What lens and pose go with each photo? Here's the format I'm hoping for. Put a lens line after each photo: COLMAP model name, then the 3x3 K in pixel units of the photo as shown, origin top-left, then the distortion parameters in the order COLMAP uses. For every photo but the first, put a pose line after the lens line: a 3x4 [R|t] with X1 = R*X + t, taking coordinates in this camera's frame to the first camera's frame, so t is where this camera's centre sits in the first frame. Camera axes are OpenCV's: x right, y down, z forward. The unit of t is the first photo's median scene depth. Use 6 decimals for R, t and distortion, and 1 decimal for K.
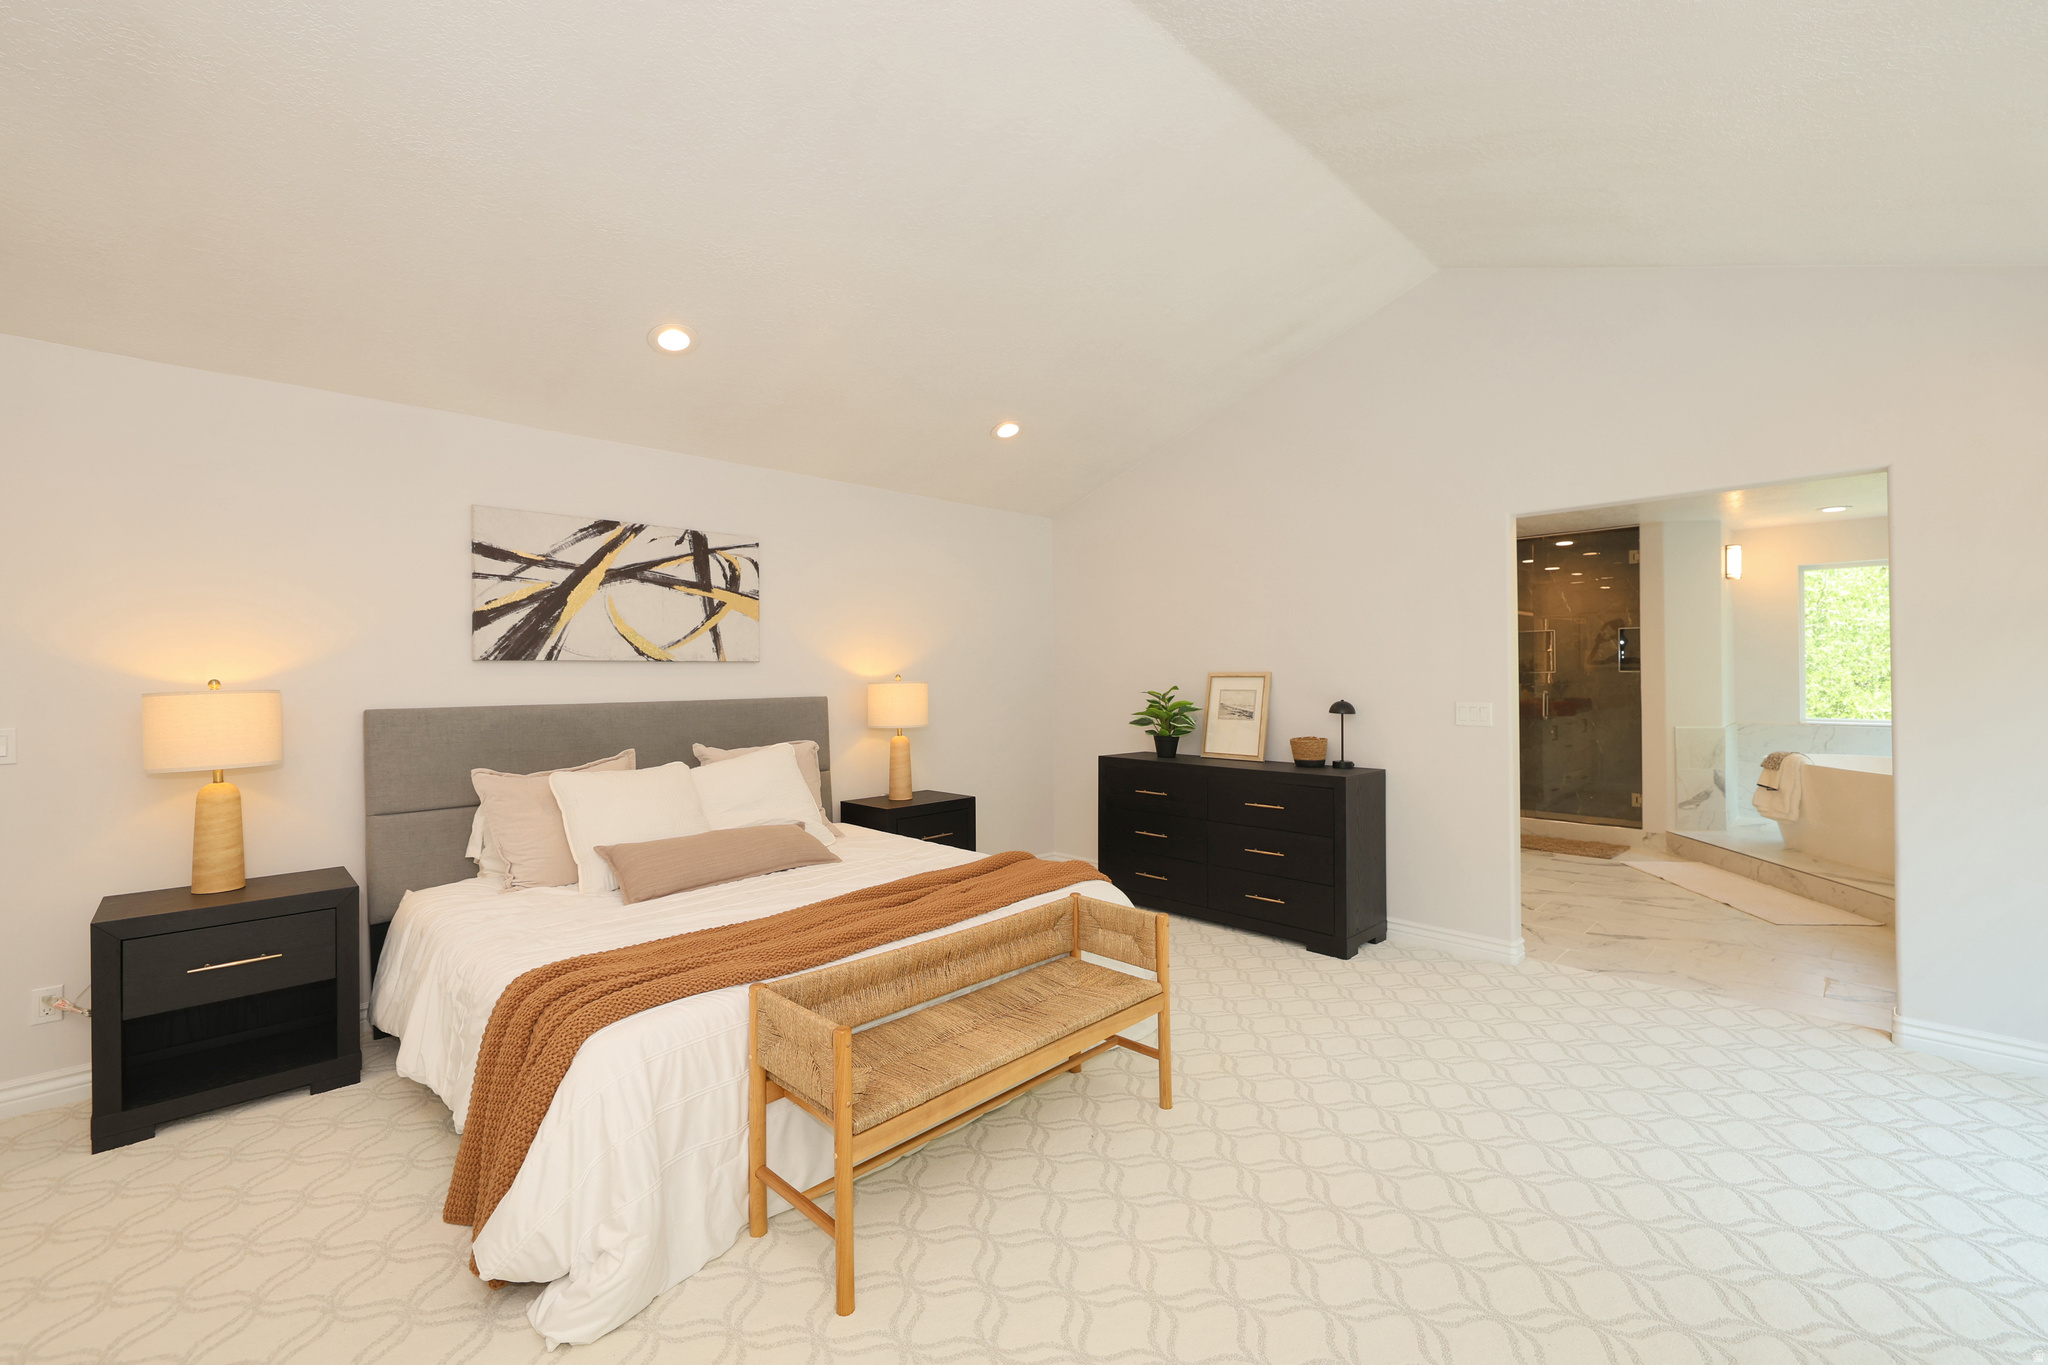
lens RADIAL K [[856.7, 0, 1028.4], [0, 856.7, 668.7], [0, 0, 1]] dist [-0.008344, 0.000026]
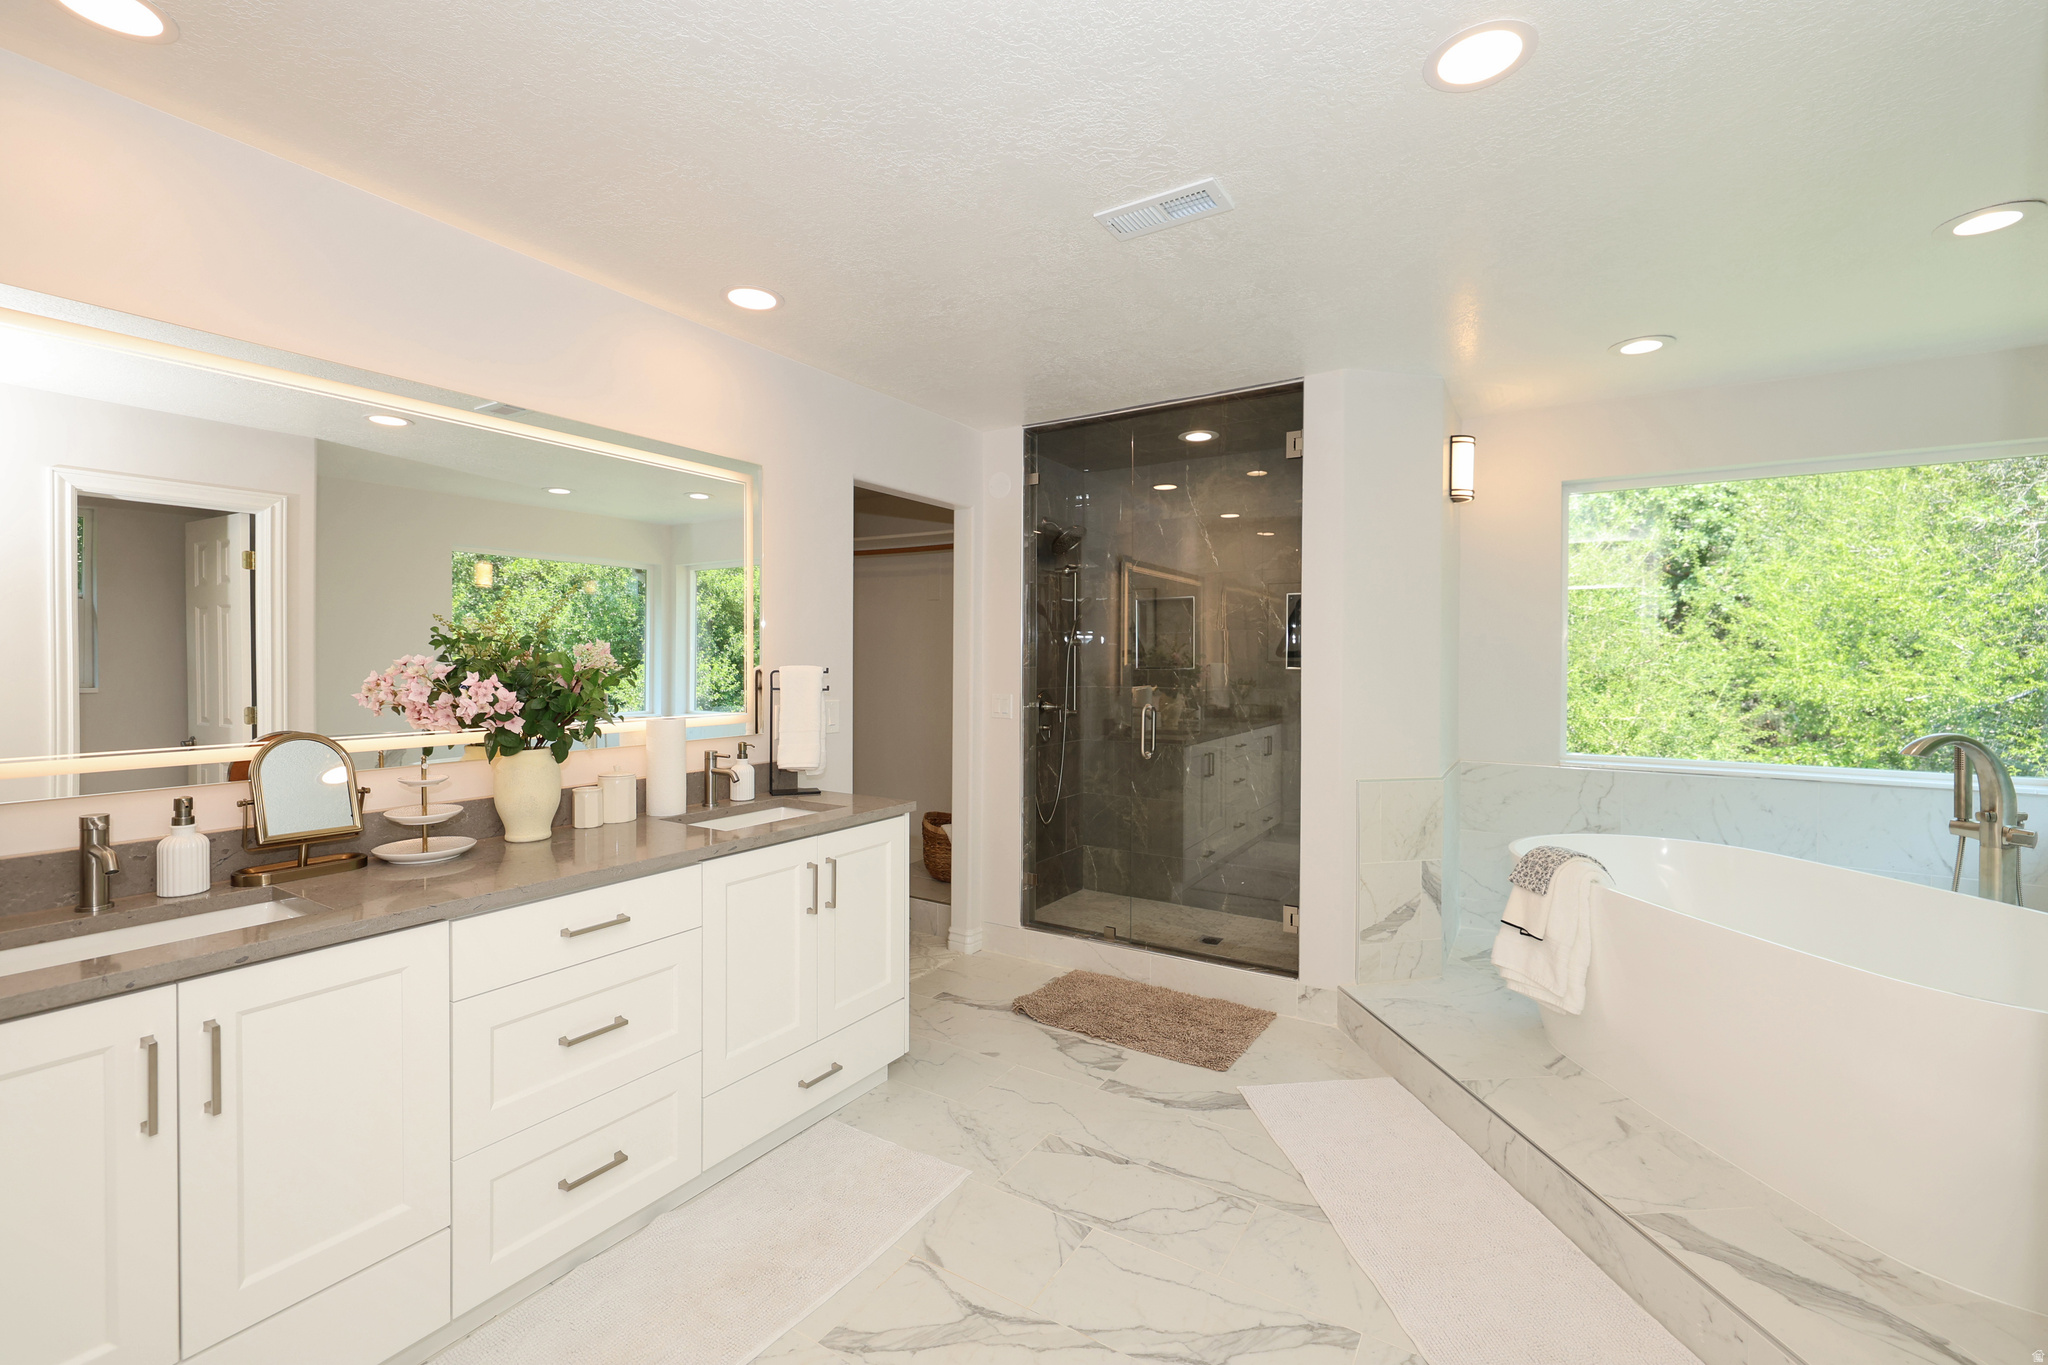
lens RADIAL K [[856.7, 0, 1028.4], [0, 856.7, 668.7], [0, 0, 1]] dist [-0.008344, 0.000026]
pose [[0.974638, 0.006630, 0.223691, 0.455934], [-0.009433, 0.999890, 0.011461, -0.000622], [-0.223590, -0.013280, 0.974593, 0.551568]]
